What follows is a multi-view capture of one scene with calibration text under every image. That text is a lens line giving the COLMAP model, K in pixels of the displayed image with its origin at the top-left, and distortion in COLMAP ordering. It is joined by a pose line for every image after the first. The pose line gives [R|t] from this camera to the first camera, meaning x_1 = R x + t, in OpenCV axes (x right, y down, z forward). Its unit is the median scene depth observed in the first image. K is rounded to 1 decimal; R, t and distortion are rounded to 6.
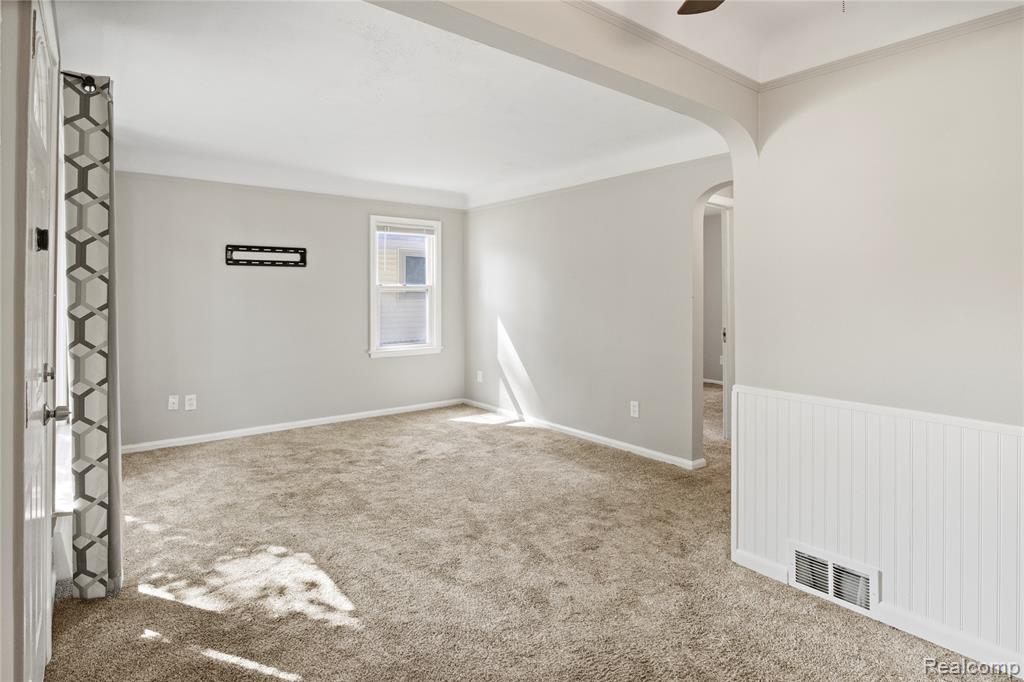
lens RADIAL K [[537.0, 0, 537.3], [0, 537.0, 287.3], [0, 0, 1]] dist [-0.005567, -0.000538]
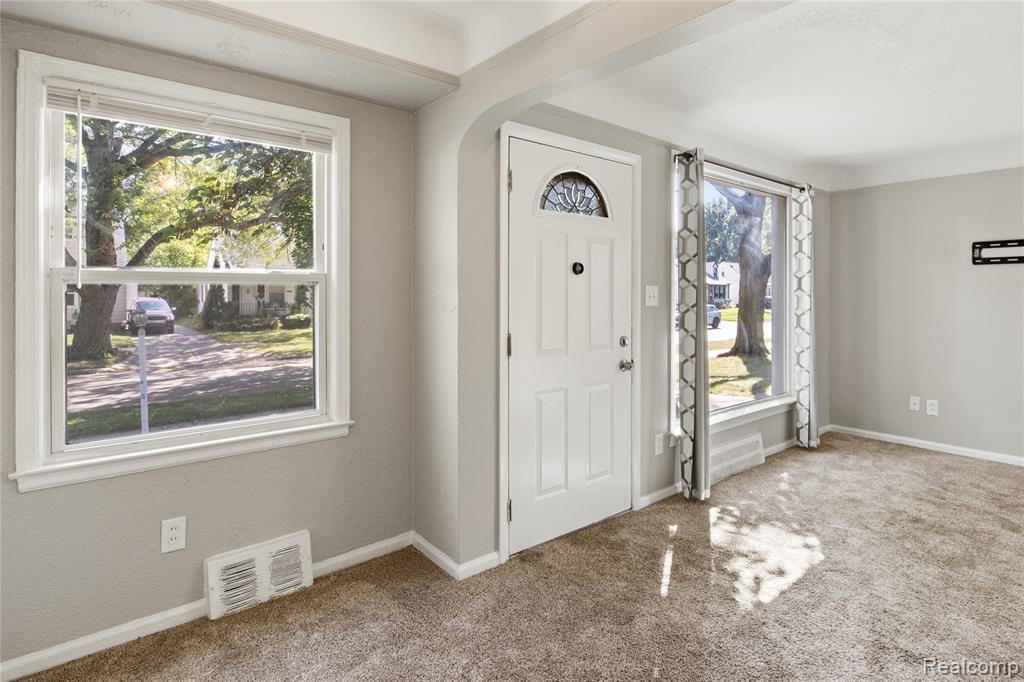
lens RADIAL K [[537.0, 0, 529.8], [0, 537.0, 297.5], [0, 0, 1]] dist [-0.005567, -0.000538]
pose [[0.021828, 0.009528, -0.999716, 0.541716], [0.008397, 0.999918, 0.009714, -0.002915], [0.999726, -0.008607, 0.021746, 0.422019]]
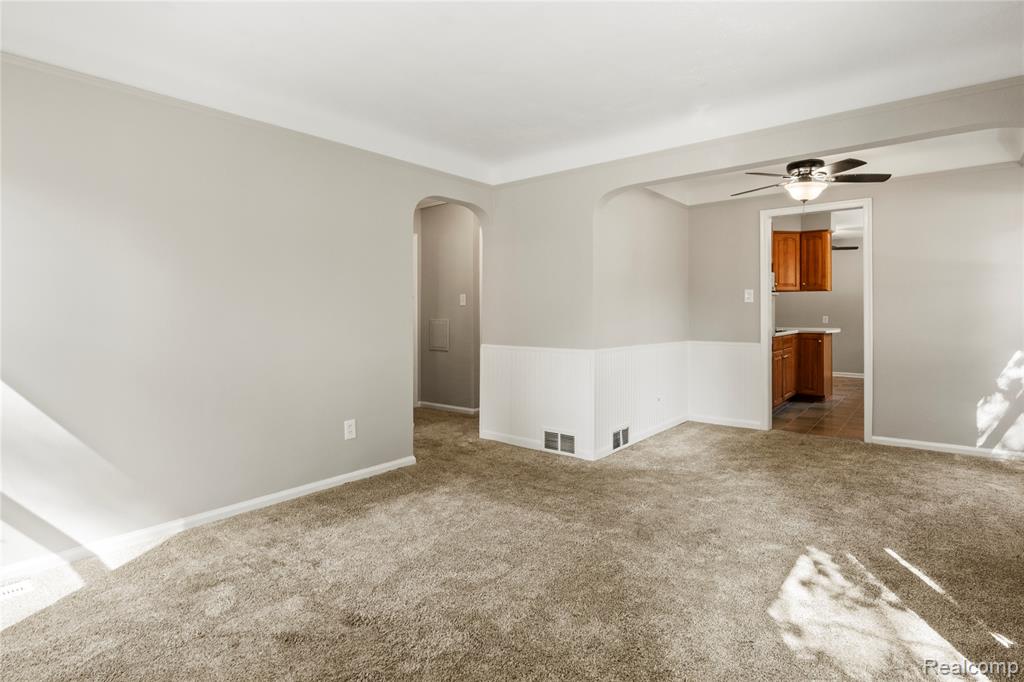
lens RADIAL K [[537.0, 0, 489.7], [0, 537.0, 314.3], [0, 0, 1]] dist [-0.005567, -0.000538]
pose [[-0.179358, -0.005539, 0.983768, -1.083398], [-0.009914, 0.999944, 0.003823, 0.068318], [-0.983734, -0.009068, -0.179403, 1.498786]]
